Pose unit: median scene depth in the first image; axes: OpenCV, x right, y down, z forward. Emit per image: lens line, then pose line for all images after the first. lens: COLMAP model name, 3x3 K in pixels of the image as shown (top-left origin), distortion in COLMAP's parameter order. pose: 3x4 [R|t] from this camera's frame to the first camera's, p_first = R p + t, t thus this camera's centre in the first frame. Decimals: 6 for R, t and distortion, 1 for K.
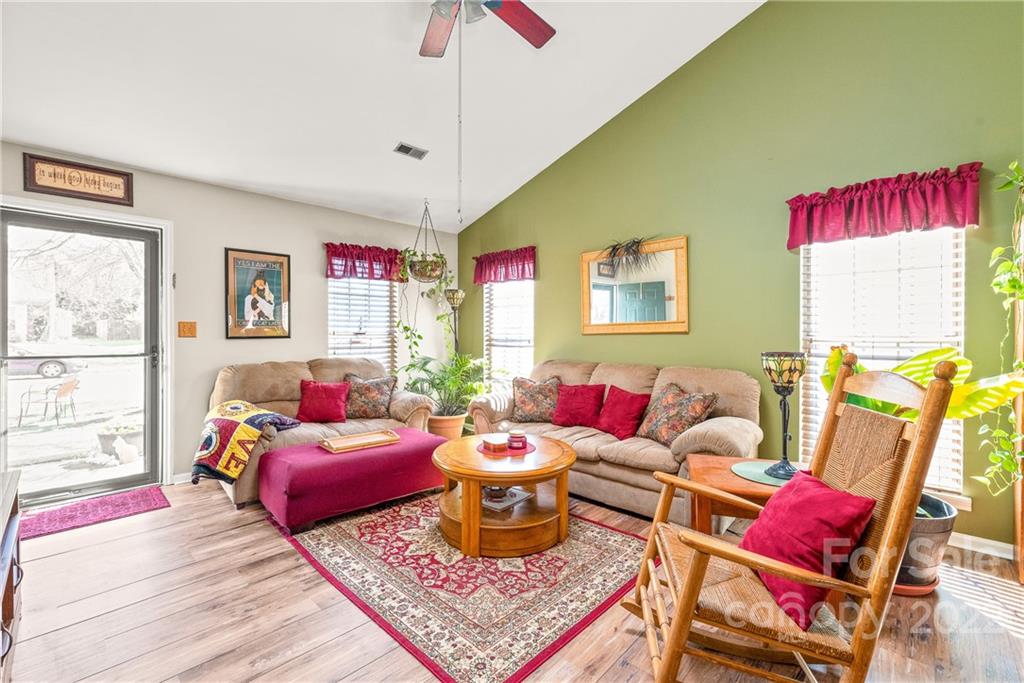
lens RADIAL K [[444.3, 0, 509.7], [0, 444.3, 337.4], [0, 0, 1]] dist [0.001432, 0.000185]
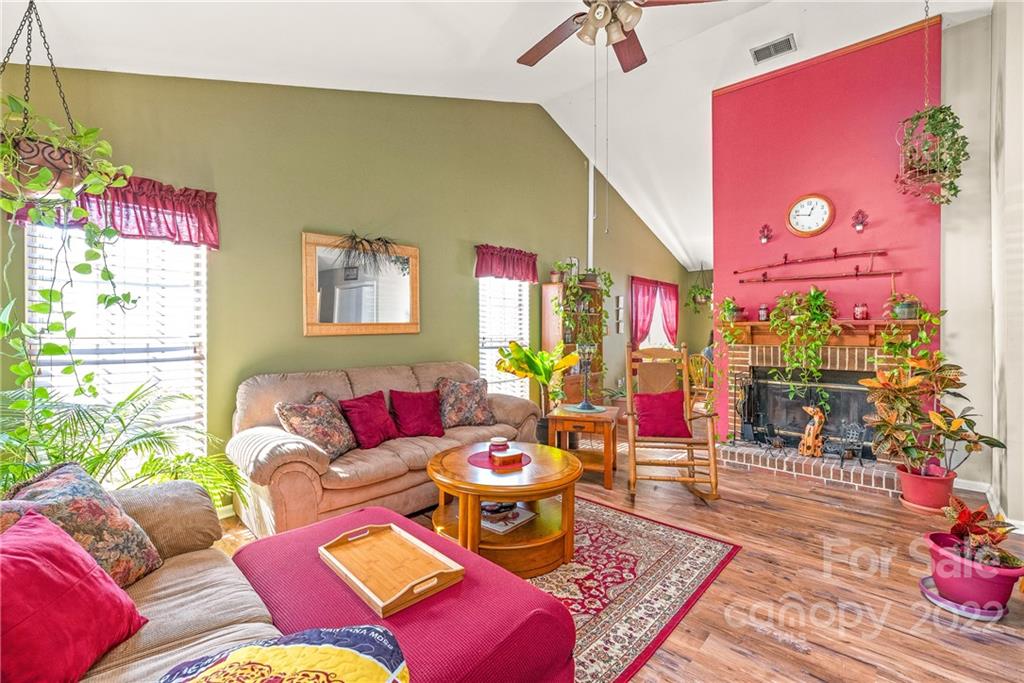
lens RADIAL K [[444.3, 0, 509.6], [0, 444.3, 333.7], [0, 0, 1]] dist [0.001432, 0.000185]
pose [[-0.021051, -0.007796, 0.999748, -1.144992], [0.010402, 0.999914, 0.008016, -0.025821], [-0.999724, 0.010568, -0.020968, 1.221727]]
